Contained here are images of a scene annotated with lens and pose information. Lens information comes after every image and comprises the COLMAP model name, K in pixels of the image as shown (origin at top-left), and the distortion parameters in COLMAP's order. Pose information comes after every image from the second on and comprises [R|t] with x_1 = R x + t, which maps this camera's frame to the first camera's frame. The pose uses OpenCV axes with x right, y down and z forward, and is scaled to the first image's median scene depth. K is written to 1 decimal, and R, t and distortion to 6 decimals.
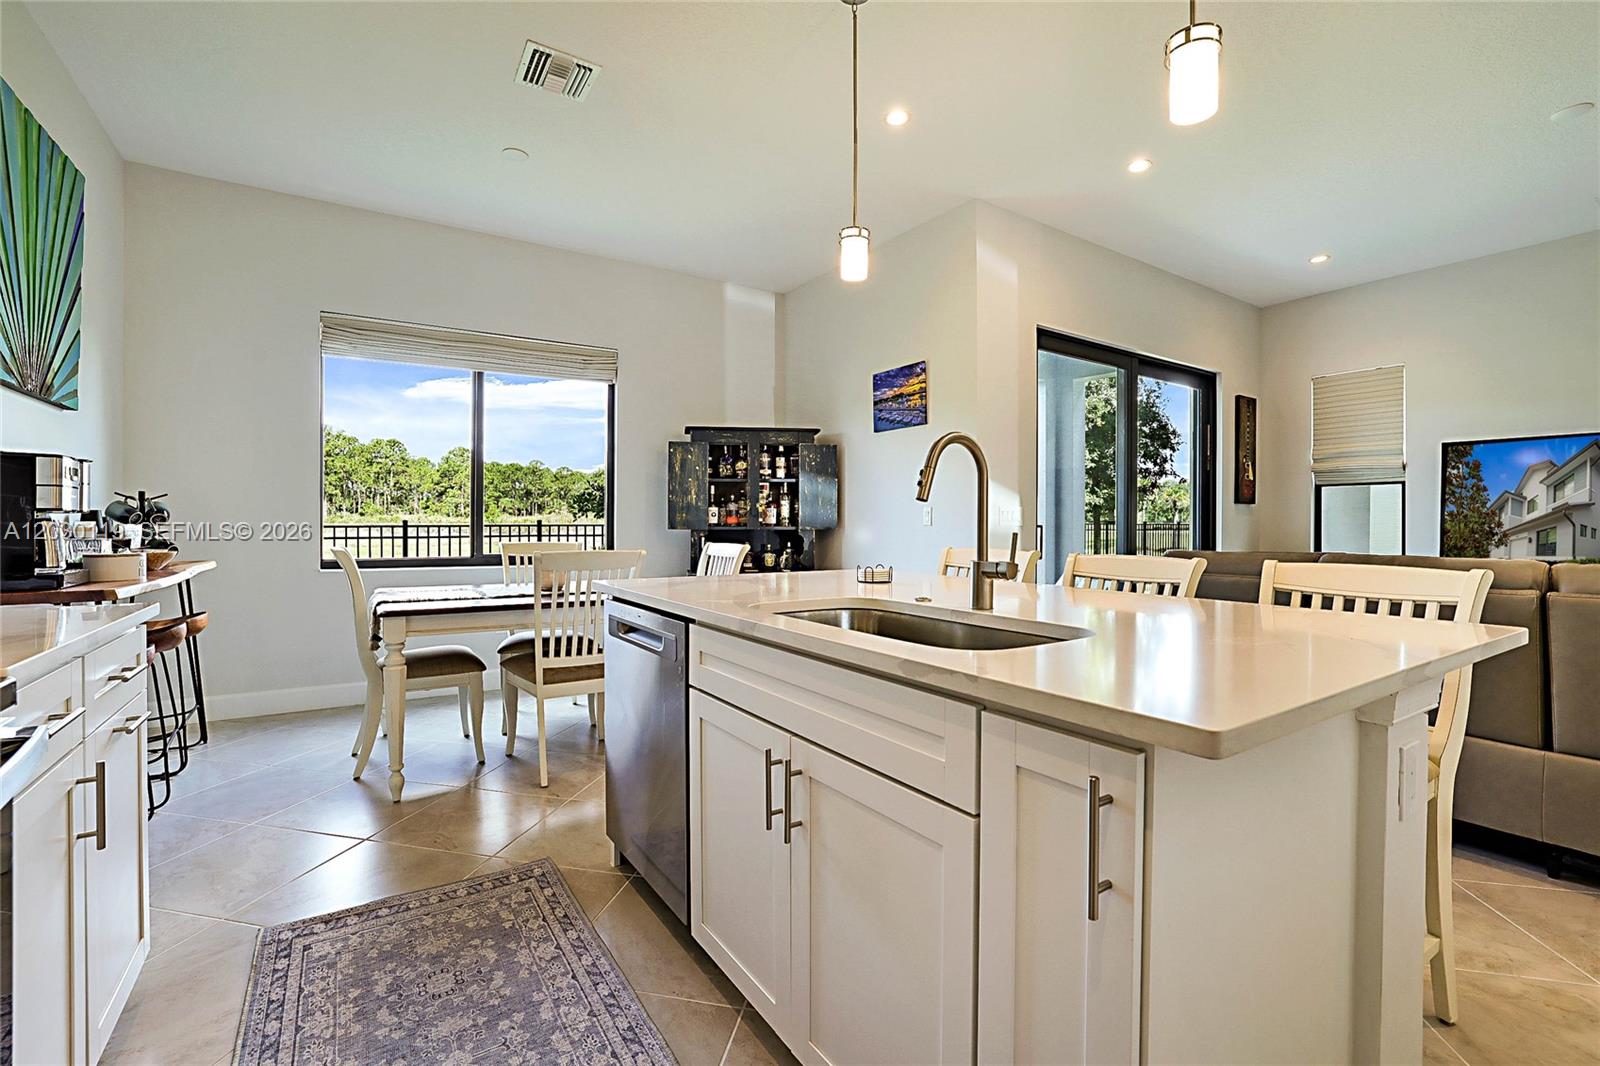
lens RADIAL K [[700.5, 0, 786.3], [0, 700.5, 523.9], [0, 0, 1]] dist [-0.038659, 0.015685]
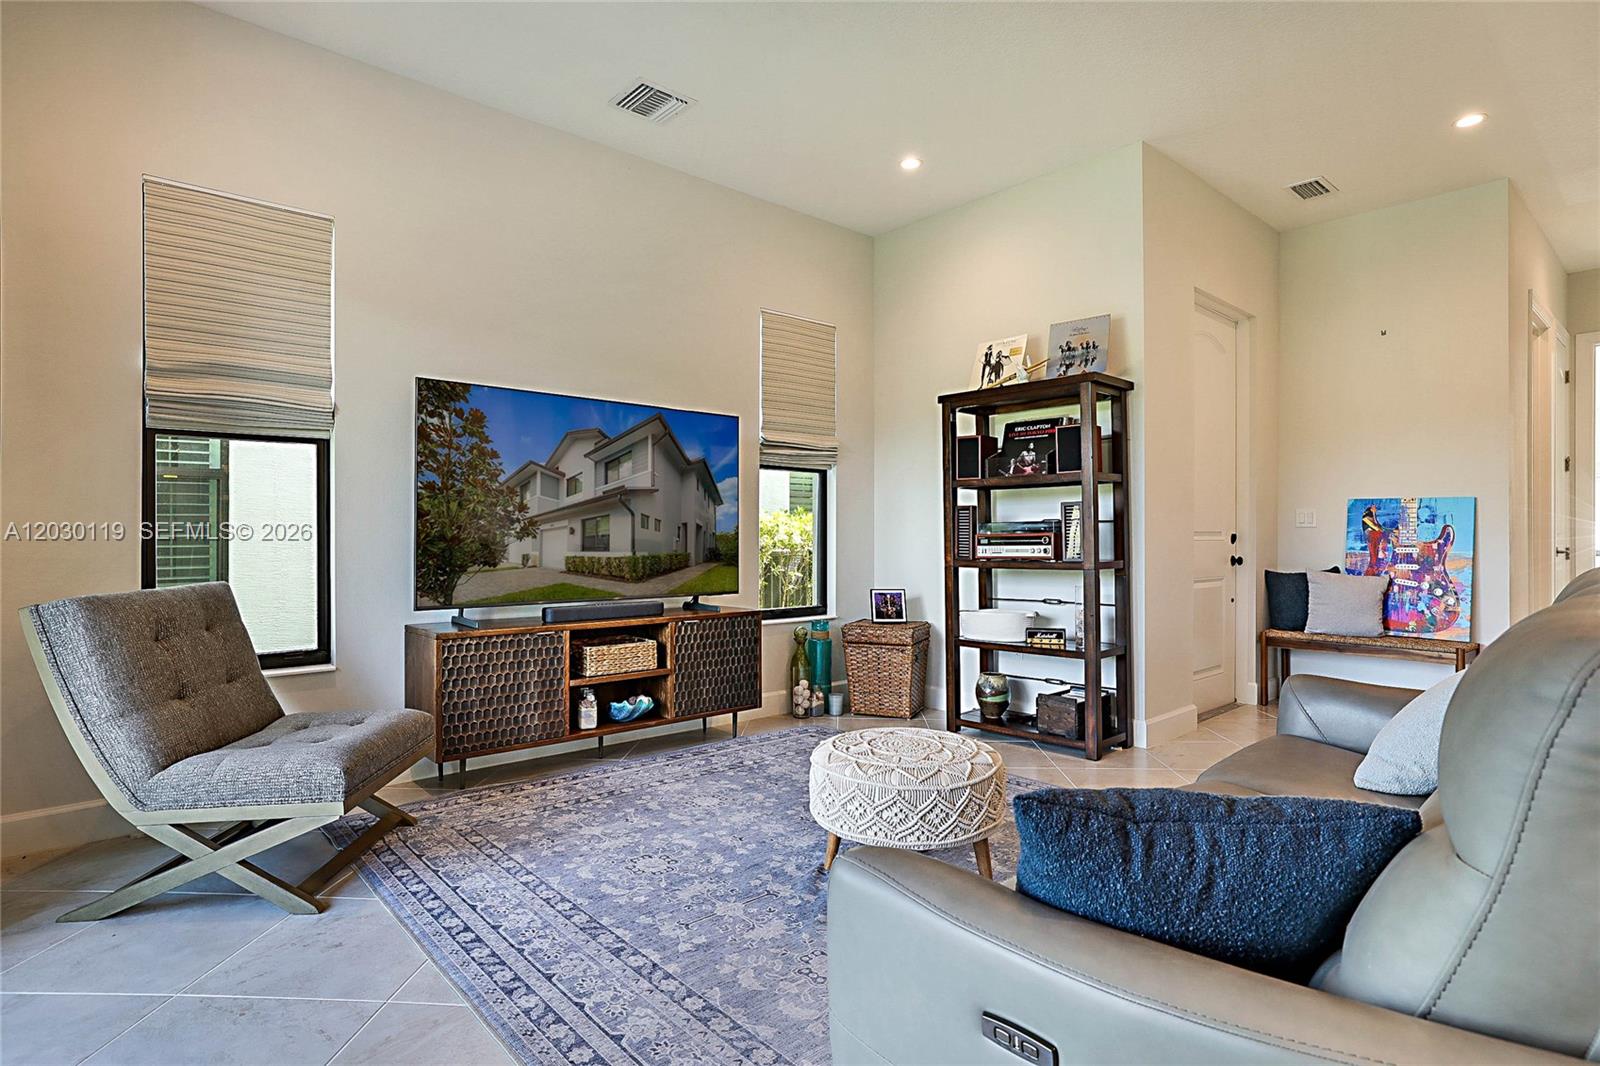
lens RADIAL K [[827.1, 0, 804.0], [0, 827.1, 535.0], [0, 0, 1]] dist [-0.017651, -0.000080]
pose [[-0.166912, -0.004382, 0.985962, 0.285009], [-0.000325, 0.999990, 0.004390, 0.012958], [-0.985972, 0.000412, -0.166911, 1.001004]]
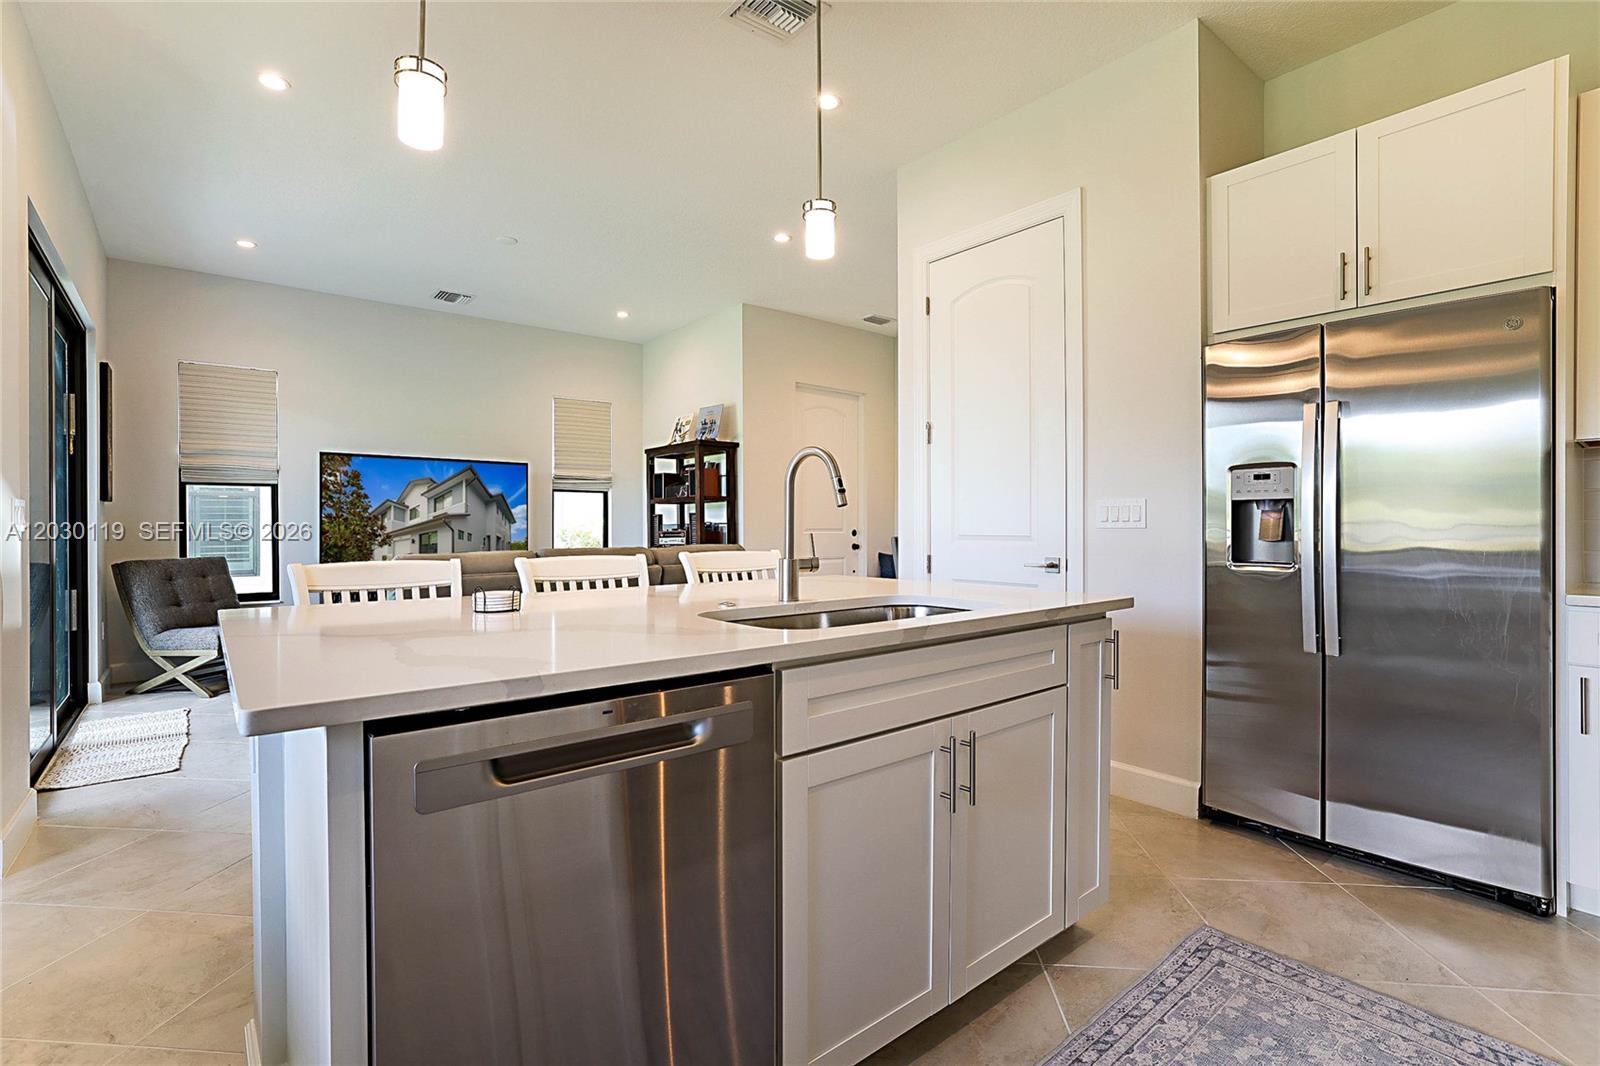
lens RADIAL K [[731.4, 0, 801.1], [0, 731.4, 527.2], [0, 0, 1]] dist [-0.041399, 0.020079]
pose [[-0.120286, -0.006117, 0.992720, -0.371408], [0.004201, 0.999969, 0.006671, -0.002569], [-0.992730, 0.004973, -0.120257, 0.460394]]
